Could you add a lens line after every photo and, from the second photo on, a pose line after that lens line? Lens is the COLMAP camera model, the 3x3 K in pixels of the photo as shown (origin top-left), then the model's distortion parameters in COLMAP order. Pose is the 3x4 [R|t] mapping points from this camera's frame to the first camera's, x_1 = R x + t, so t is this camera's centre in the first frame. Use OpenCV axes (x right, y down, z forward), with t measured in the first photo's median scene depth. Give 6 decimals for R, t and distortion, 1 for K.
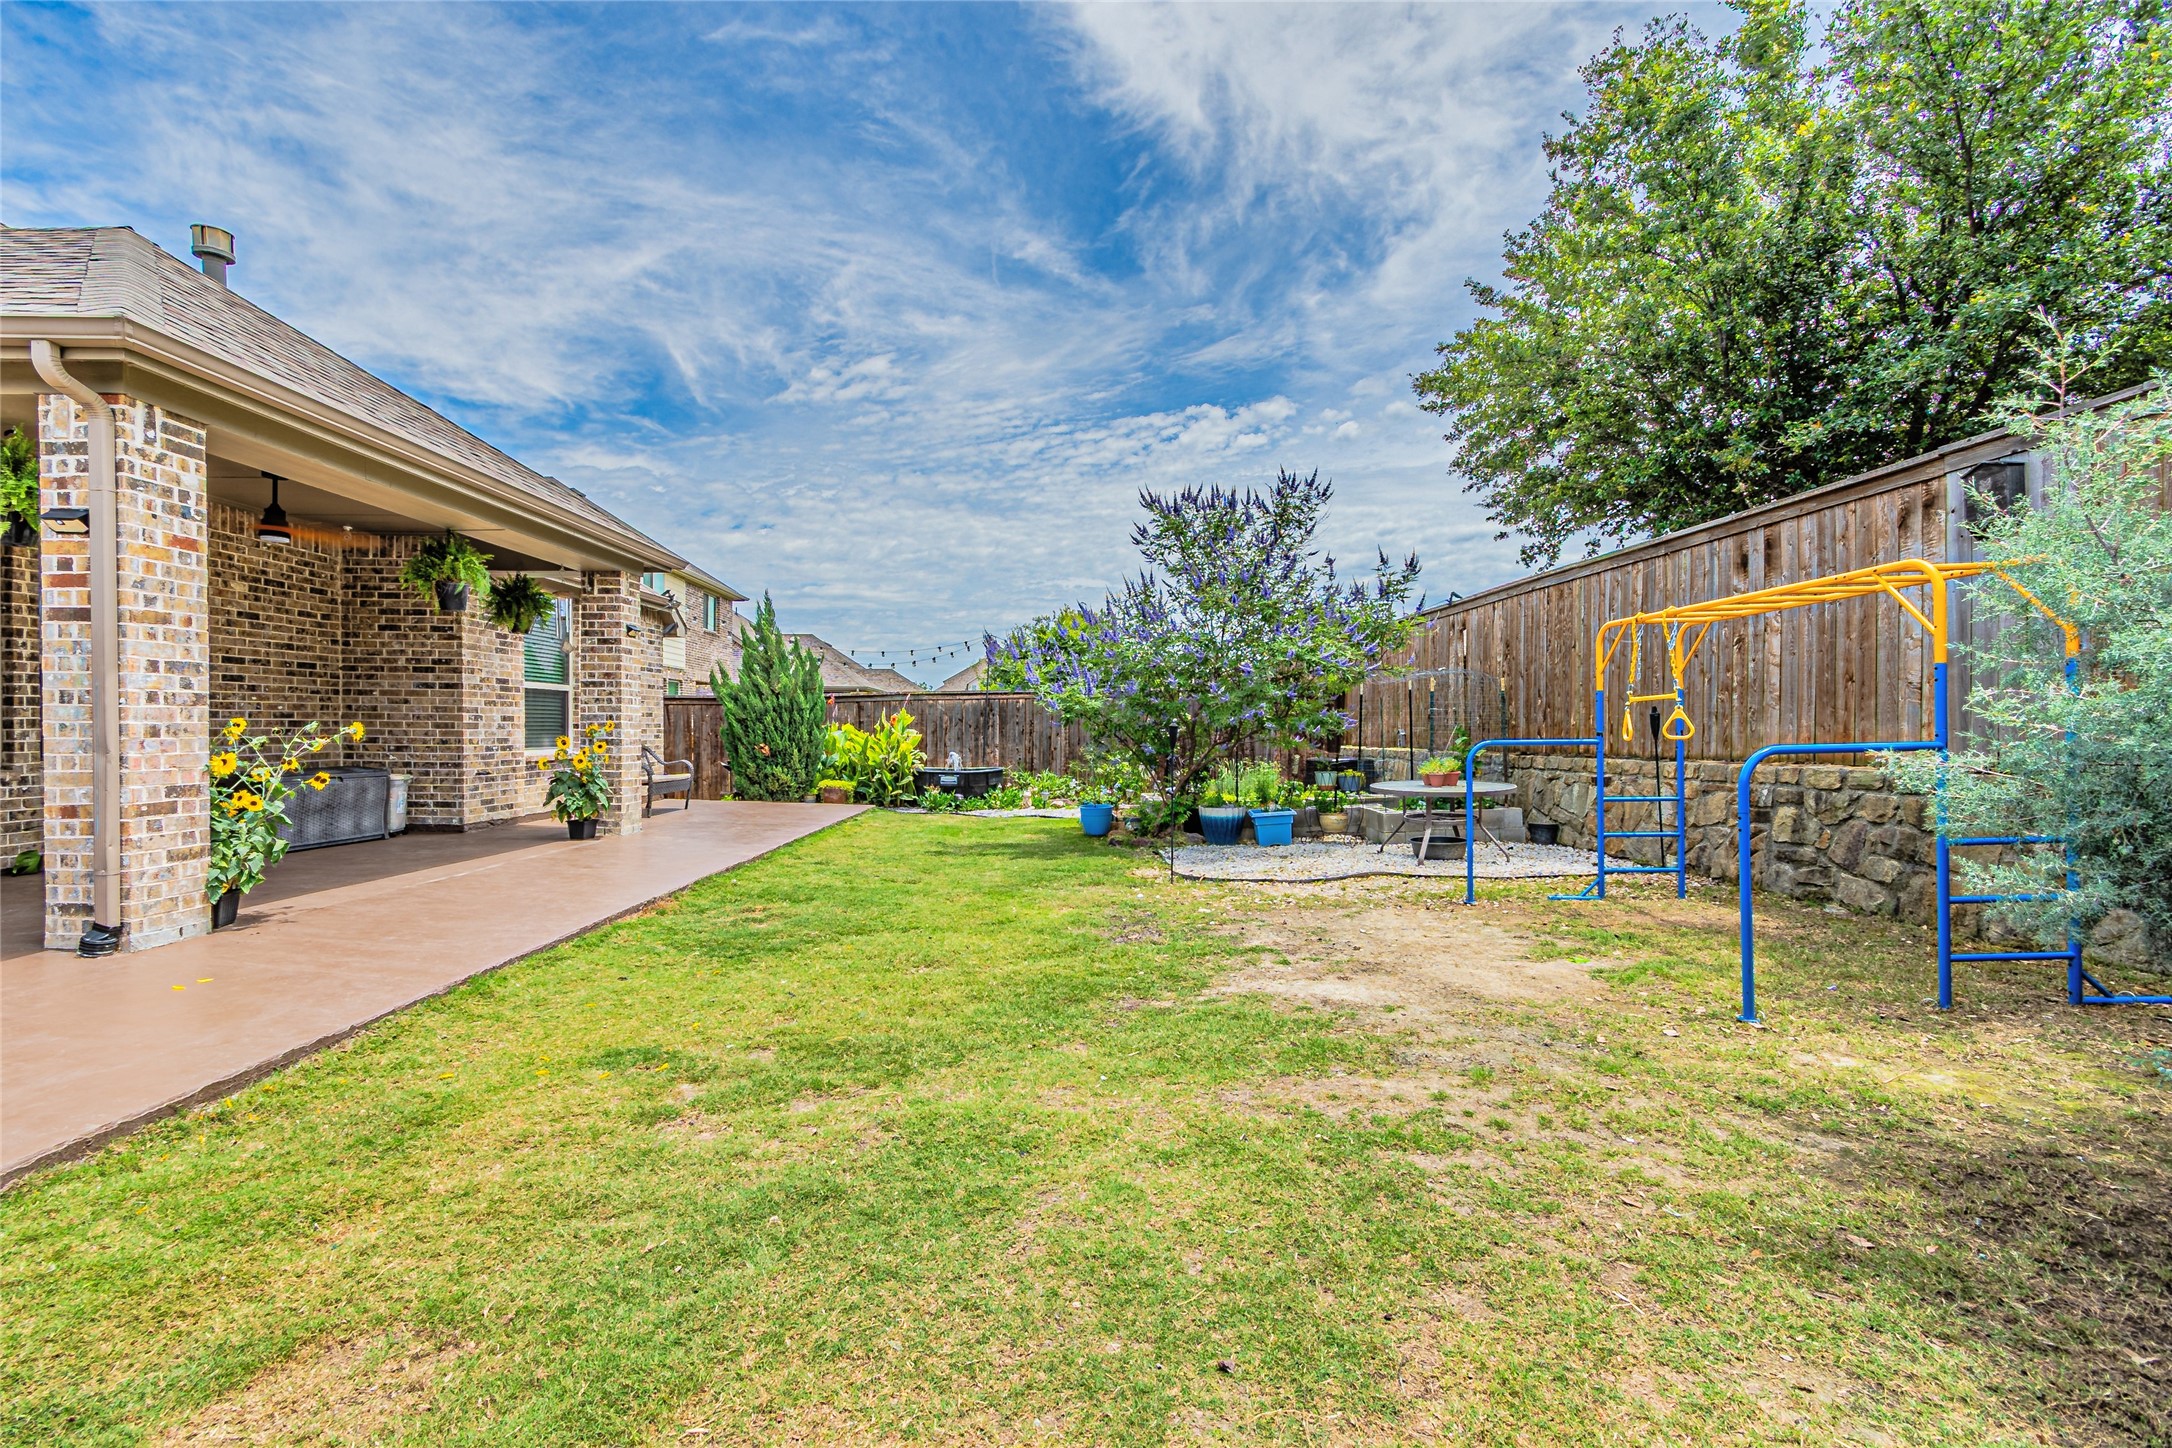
lens RADIAL K [[939.2, 0, 1083.1], [0, 939.2, 720.5], [0, 0, 1]] dist [0.004712, -0.003260]
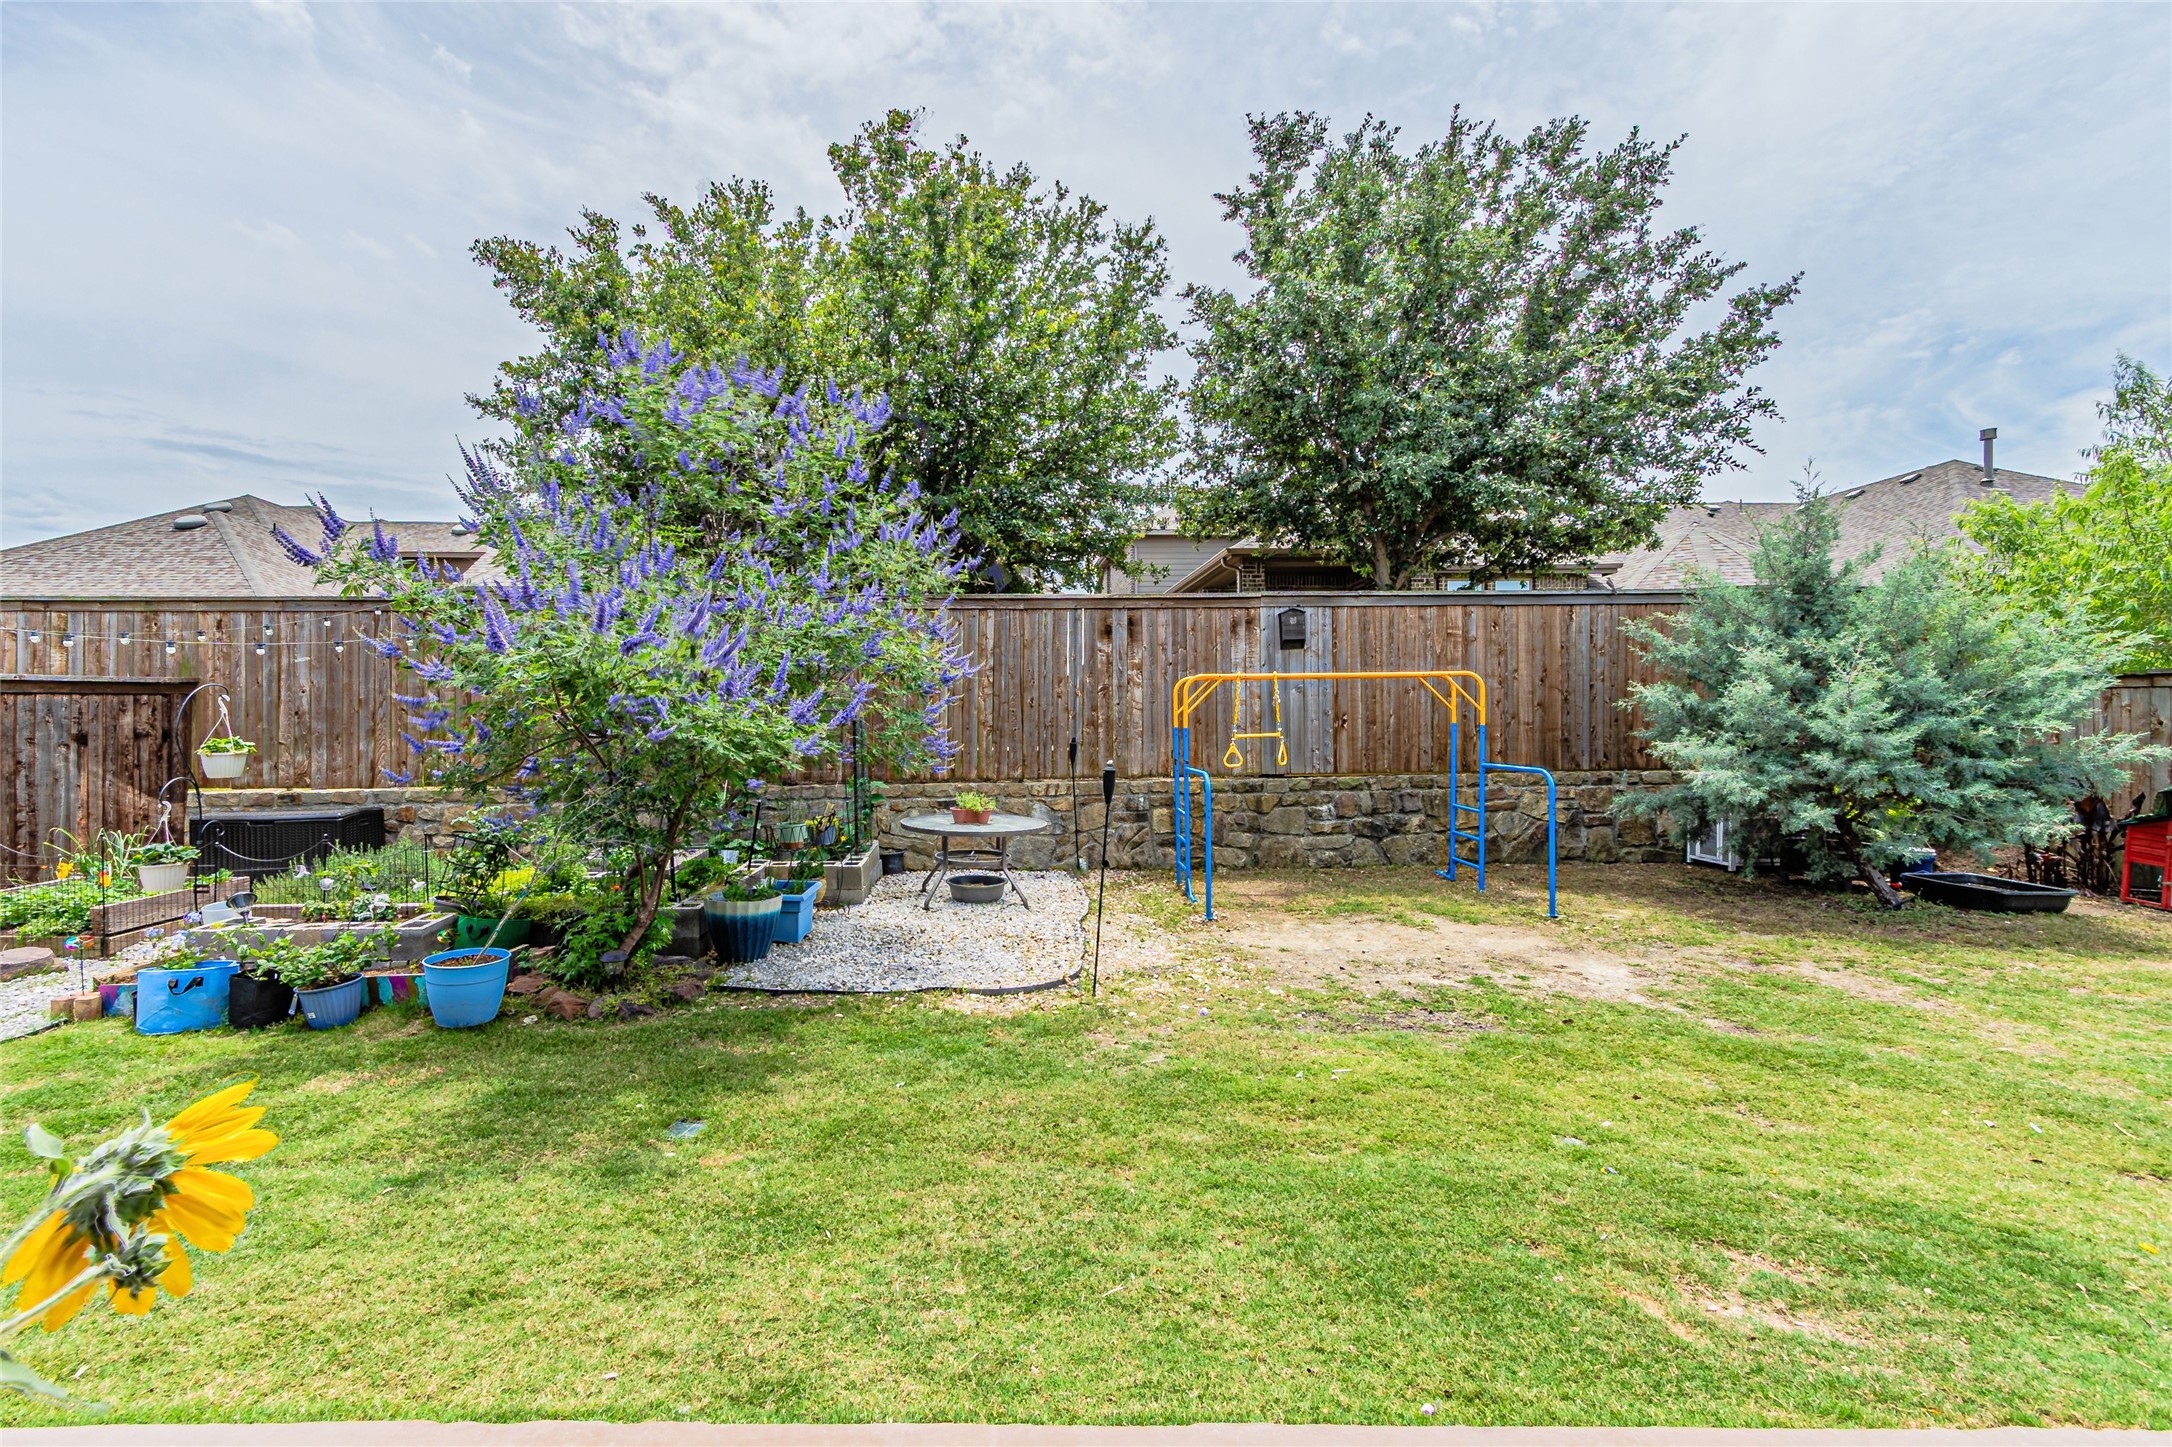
lens RADIAL K [[939.2, 0, 1095.7], [0, 939.2, 732.9], [0, 0, 1]] dist [0.004712, -0.003260]
pose [[0.009909, -0.004284, 0.999942, -0.586304], [-0.003940, 0.999983, 0.004323, -0.025472], [-0.999943, -0.003983, 0.009892, 0.916232]]
